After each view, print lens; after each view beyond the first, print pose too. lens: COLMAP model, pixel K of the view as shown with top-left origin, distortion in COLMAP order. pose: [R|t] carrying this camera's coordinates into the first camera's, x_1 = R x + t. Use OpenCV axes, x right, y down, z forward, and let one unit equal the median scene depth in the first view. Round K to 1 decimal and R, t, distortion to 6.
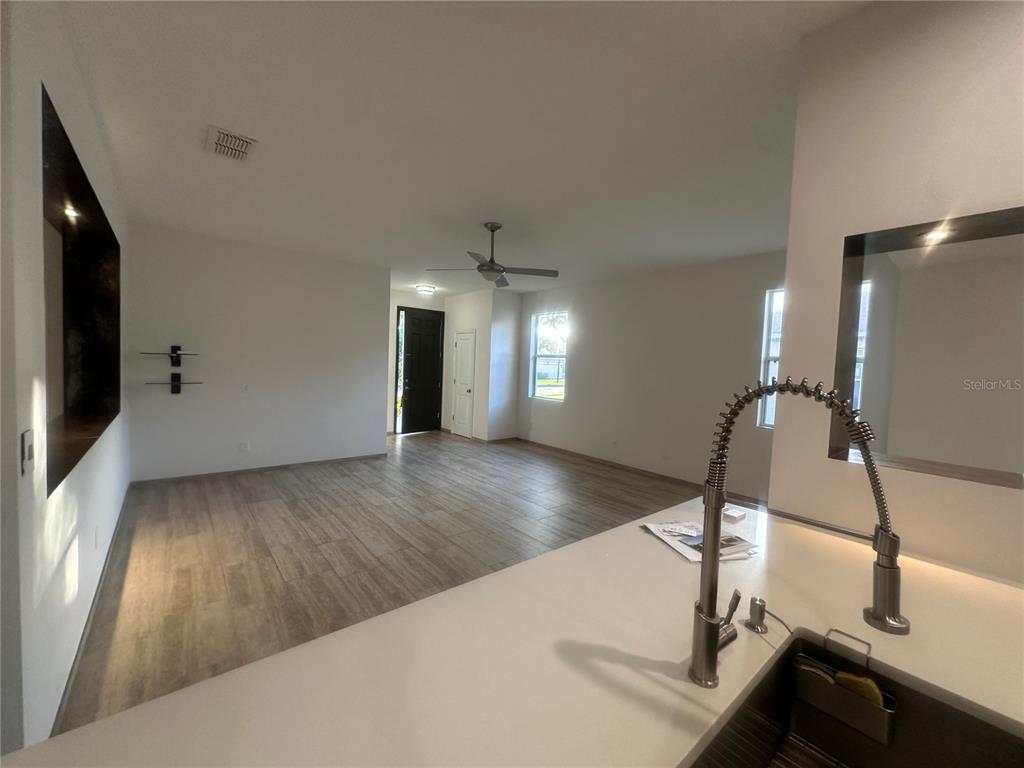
lens RADIAL K [[407.1, 0, 512.2], [0, 407.1, 383.0], [0, 0, 1]] dist [-0.004313, 0.001117]
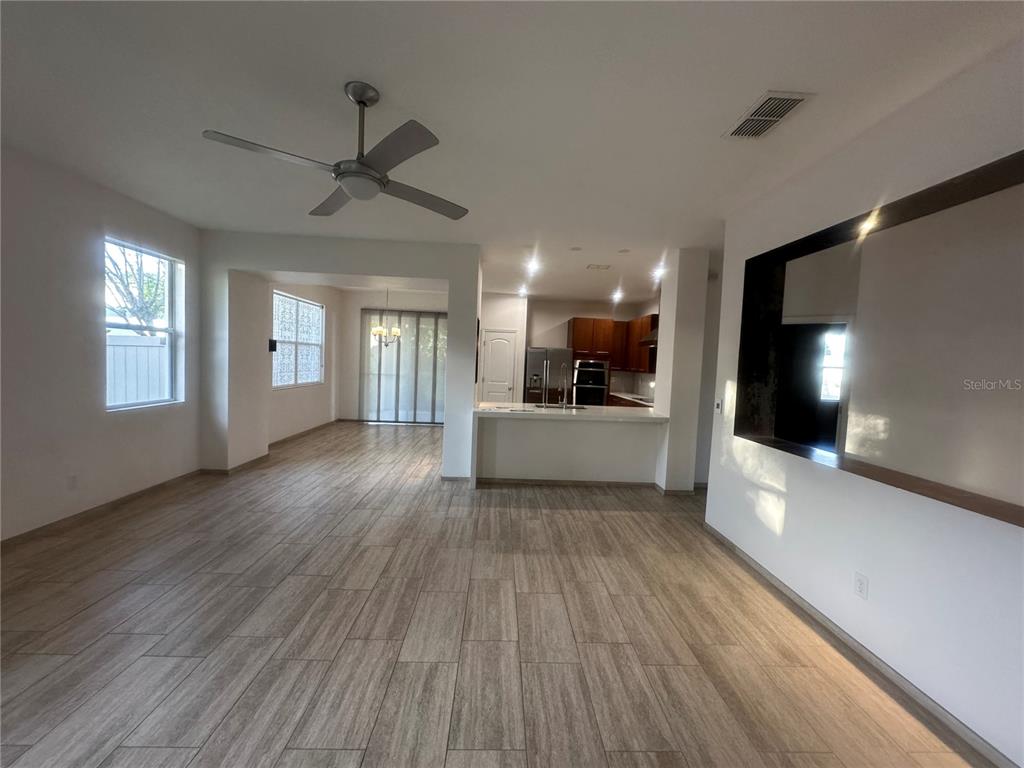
lens RADIAL K [[407.1, 0, 513.5], [0, 407.1, 384.3], [0, 0, 1]] dist [-0.004313, 0.001117]
pose [[-0.788002, -0.105471, 0.606572, -0.499862], [-0.042109, 0.992143, 0.117811, -0.074095], [-0.614232, 0.067293, -0.786251, 1.172851]]
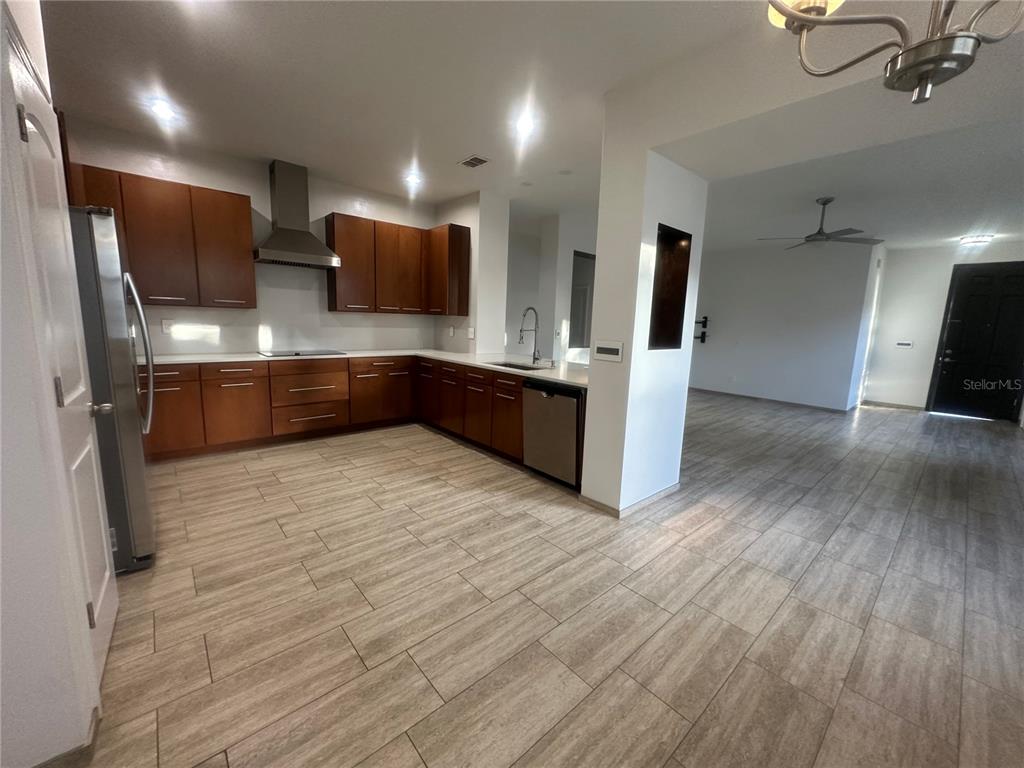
lens RADIAL K [[407.1, 0, 513.4], [0, 407.1, 381.4], [0, 0, 1]] dist [-0.004313, 0.001117]
pose [[0.032500, 0.115692, -0.992753, 1.020252], [-0.081644, 0.990266, 0.112729, 0.063610], [0.996131, 0.077389, 0.041629, 0.086888]]
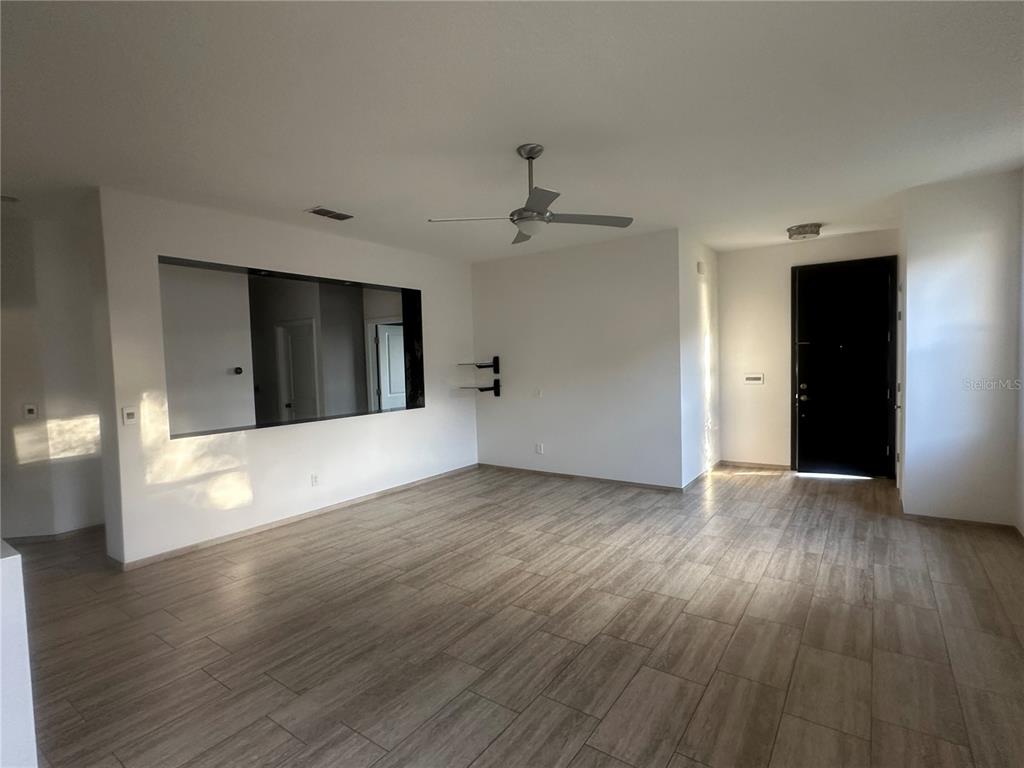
lens RADIAL K [[507.8, 0, 515.0], [0, 507.8, 385.2], [0, 0, 1]] dist [-0.000268, 0.000418]
pose [[0.255693, 0.003109, -0.966753, 0.657059], [-0.006514, 0.999978, 0.001493, -0.009268], [0.966736, 0.005915, 0.255707, 0.686378]]
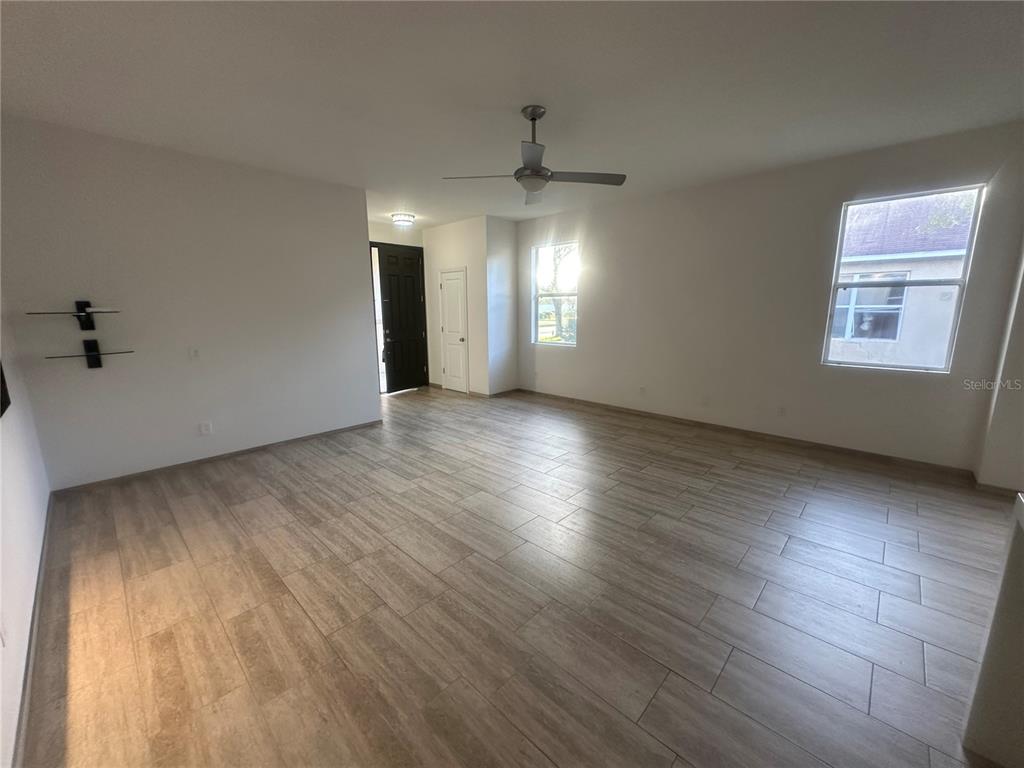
lens RADIAL K [[407.1, 0, 512.6], [0, 407.1, 382.9], [0, 0, 1]] dist [-0.004313, 0.001117]
pose [[0.992257, -0.065714, 0.105394, -0.171160], [0.050365, 0.988556, 0.142198, -0.013424], [-0.113532, -0.135789, 0.984211, 0.203582]]
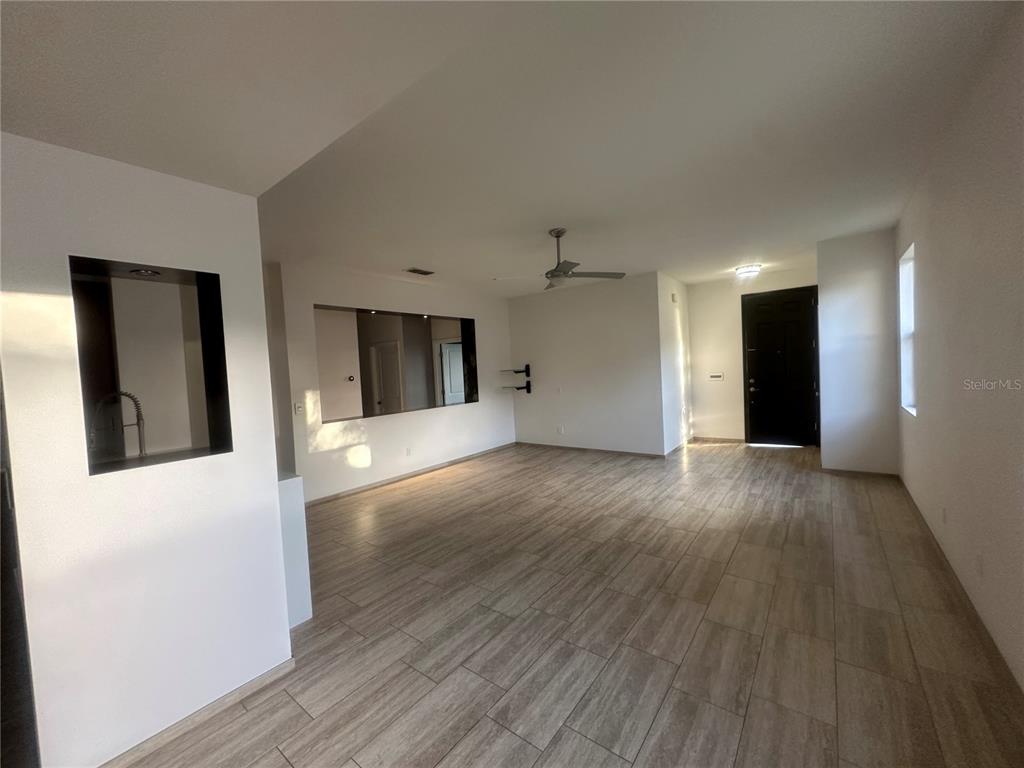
lens RADIAL K [[407.1, 0, 512.7], [0, 407.1, 382.0], [0, 0, 1]] dist [-0.004313, 0.001117]
pose [[0.213357, -0.013631, -0.976879, 0.818530], [0.013977, 0.999843, -0.010899, -0.001887], [0.976874, -0.011328, 0.213514, 0.595948]]
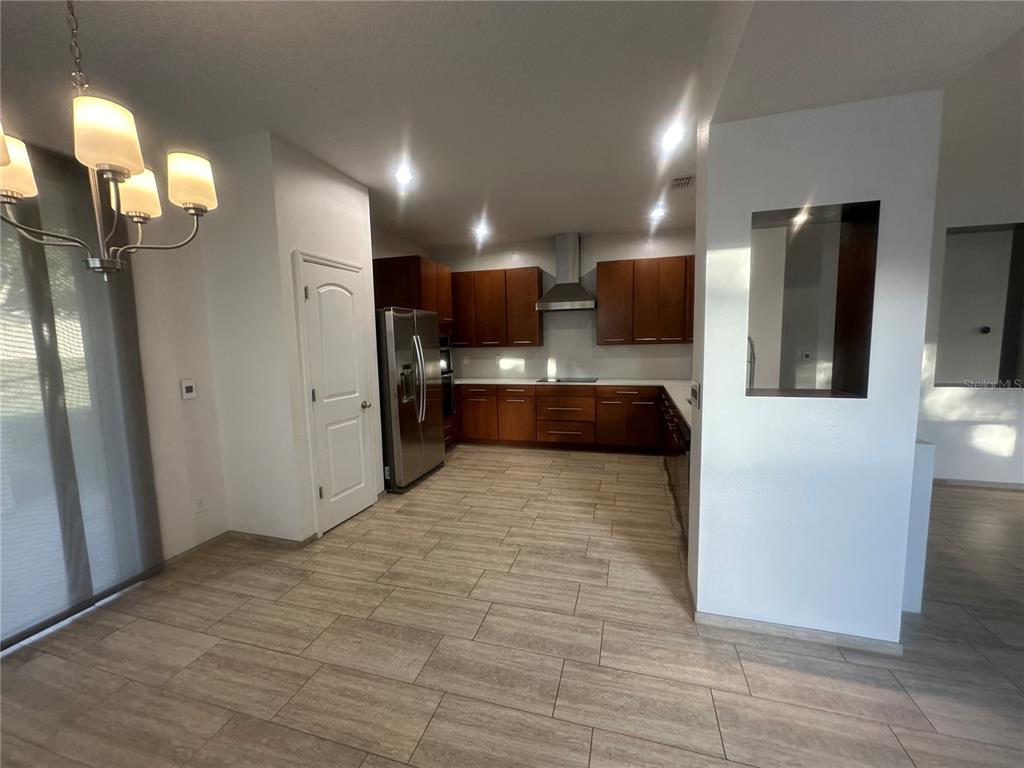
lens RADIAL K [[407.1, 0, 513.6], [0, 407.1, 382.3], [0, 0, 1]] dist [-0.004313, 0.001117]
pose [[-0.827568, 0.038630, -0.560035, 0.842801], [-0.036664, 0.991780, 0.122589, 0.011304], [0.560168, 0.121983, -0.819349, 0.527875]]
